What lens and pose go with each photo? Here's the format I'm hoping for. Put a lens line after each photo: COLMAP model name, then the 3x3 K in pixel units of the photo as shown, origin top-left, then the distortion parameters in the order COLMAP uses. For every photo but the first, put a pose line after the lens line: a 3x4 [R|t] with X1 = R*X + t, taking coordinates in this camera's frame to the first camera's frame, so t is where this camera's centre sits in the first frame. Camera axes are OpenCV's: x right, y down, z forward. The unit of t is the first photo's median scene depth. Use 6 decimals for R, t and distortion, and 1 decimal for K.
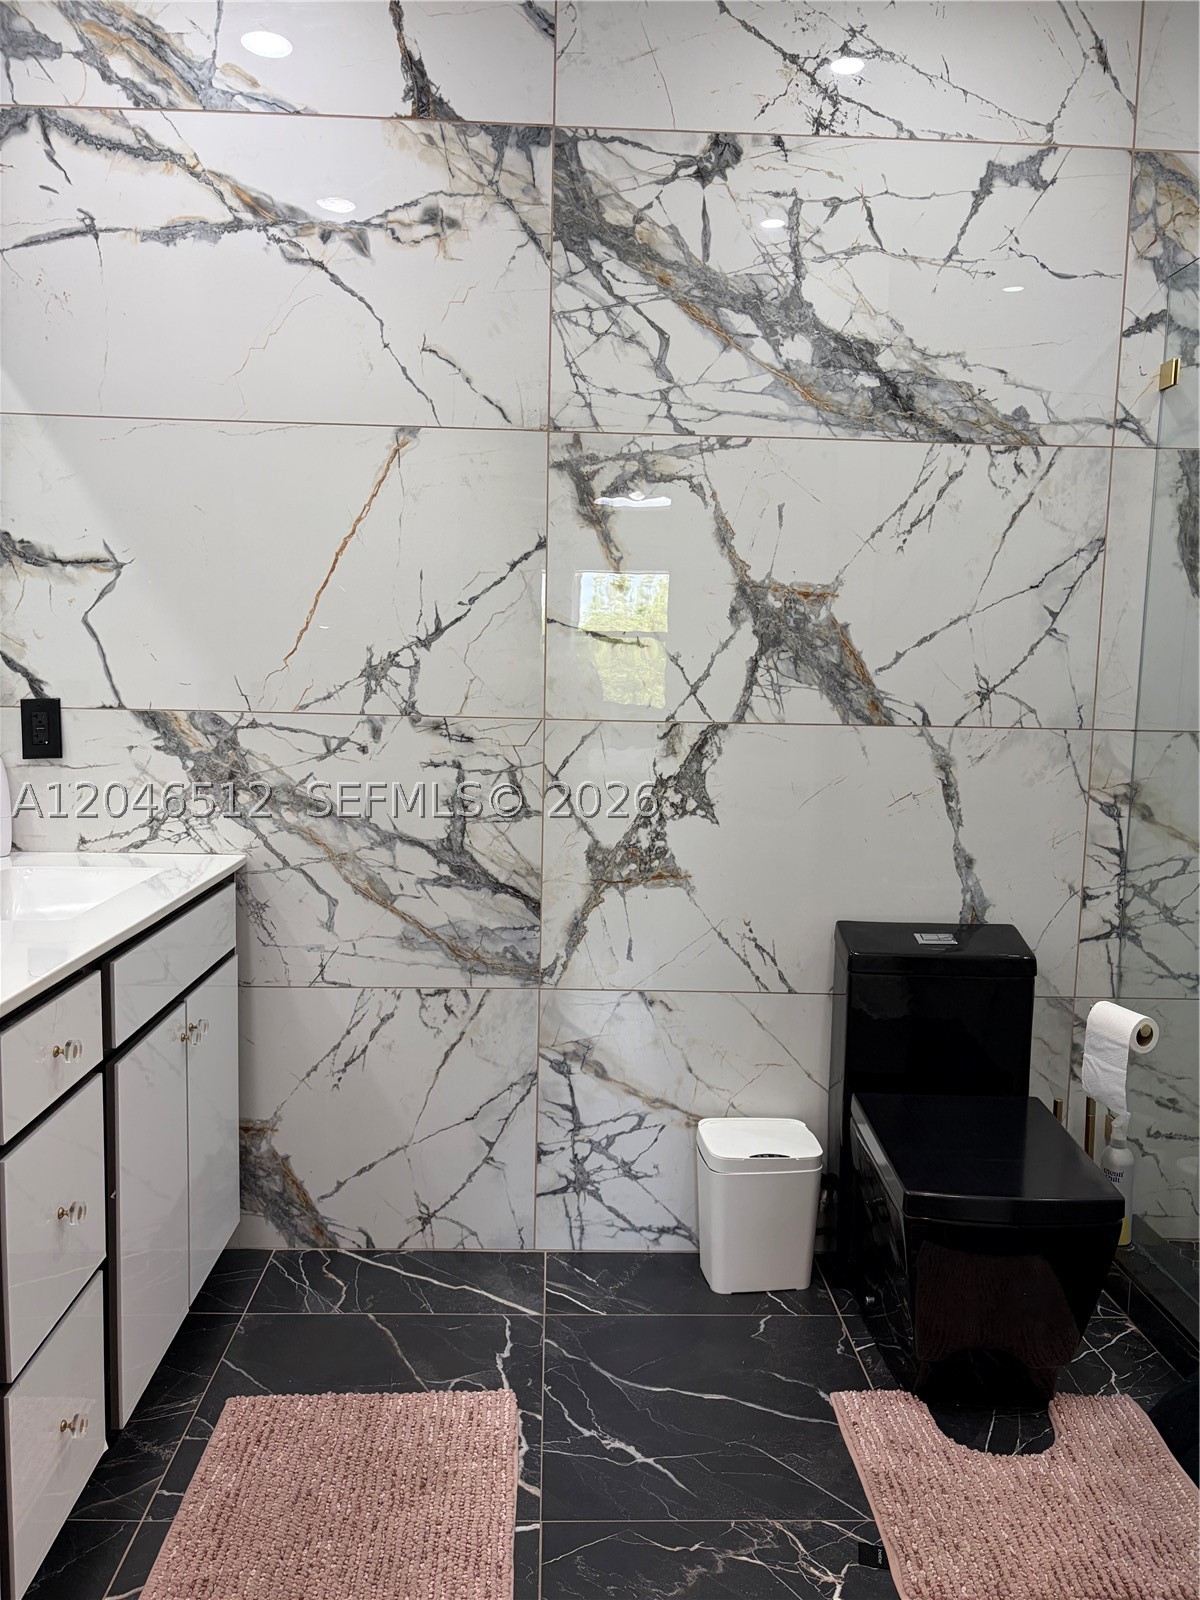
lens RADIAL K [[1203.9, 0, 594.9], [0, 1203.9, 797.7], [0, 0, 1]] dist [0.044654, -0.049872]
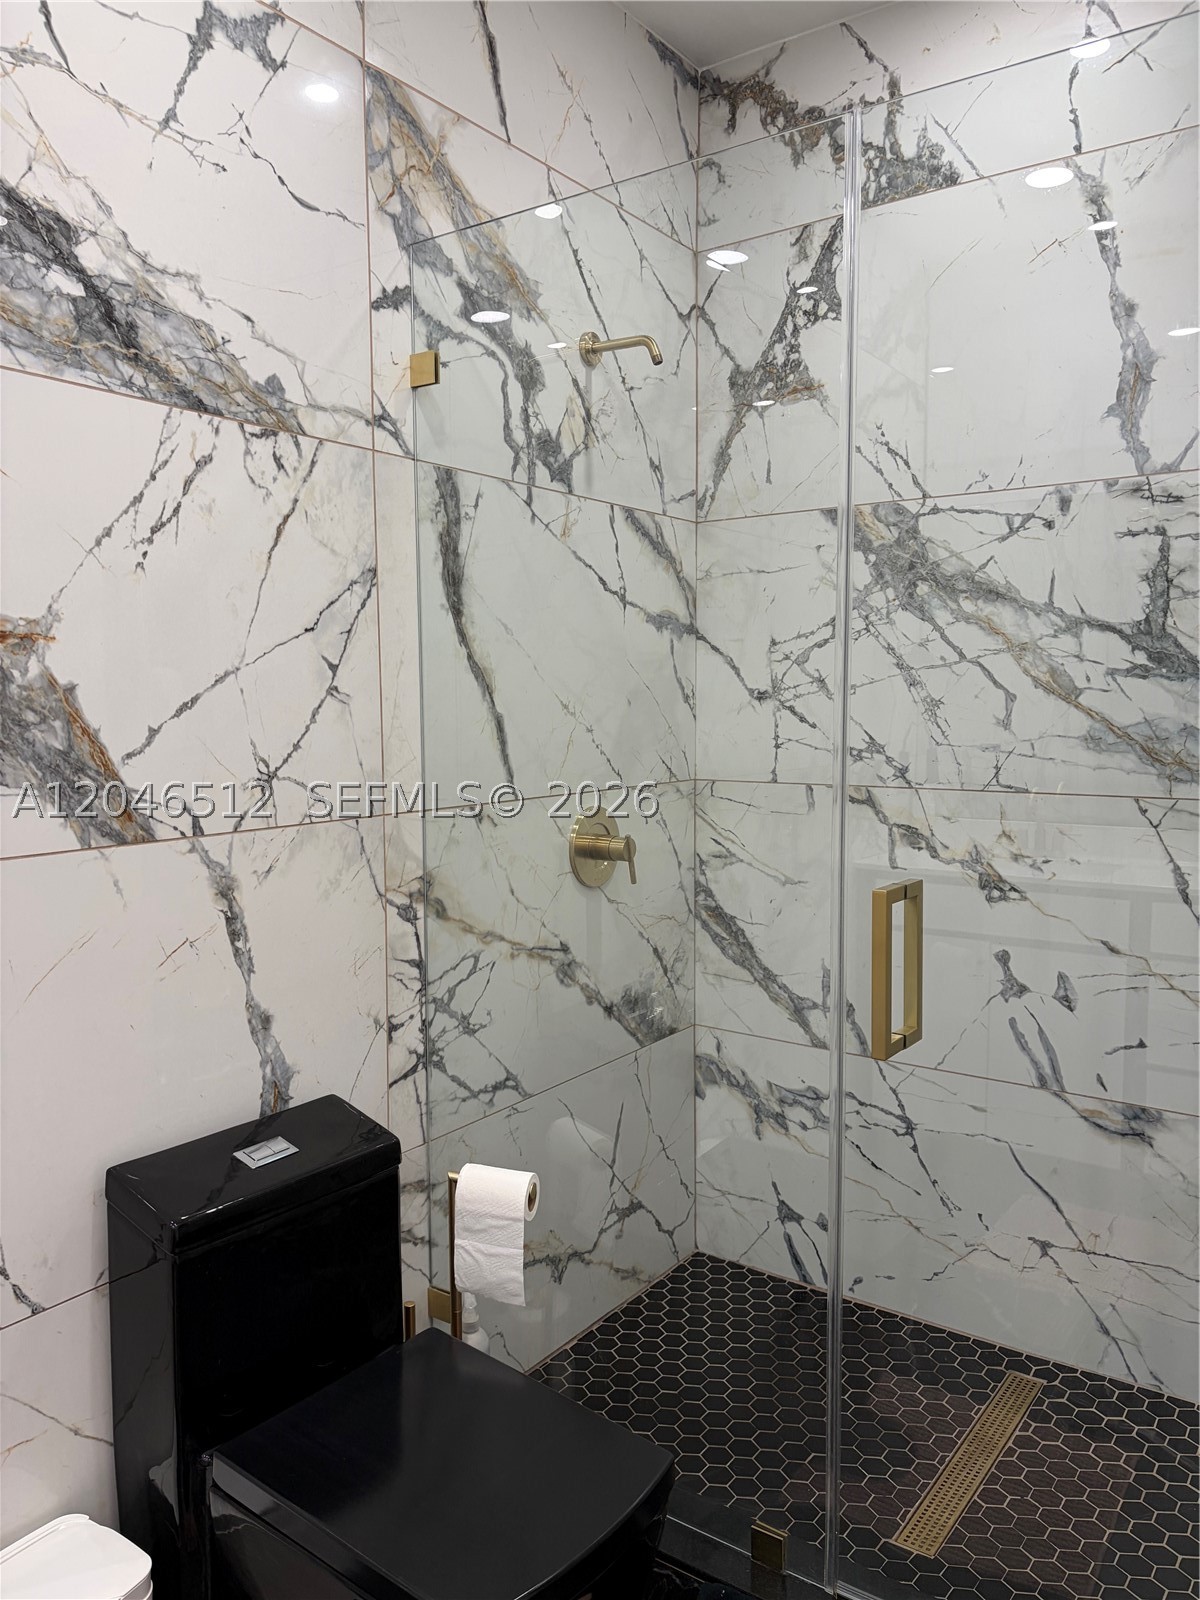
lens RADIAL K [[1203.9, 0, 603.9], [0, 1203.9, 807.4], [0, 0, 1]] dist [0.044654, -0.049872]
pose [[0.614994, -0.098788, 0.782319, -0.107600], [0.100796, 0.993831, 0.046259, -0.084254], [-0.782063, 0.050406, 0.621158, 0.419639]]
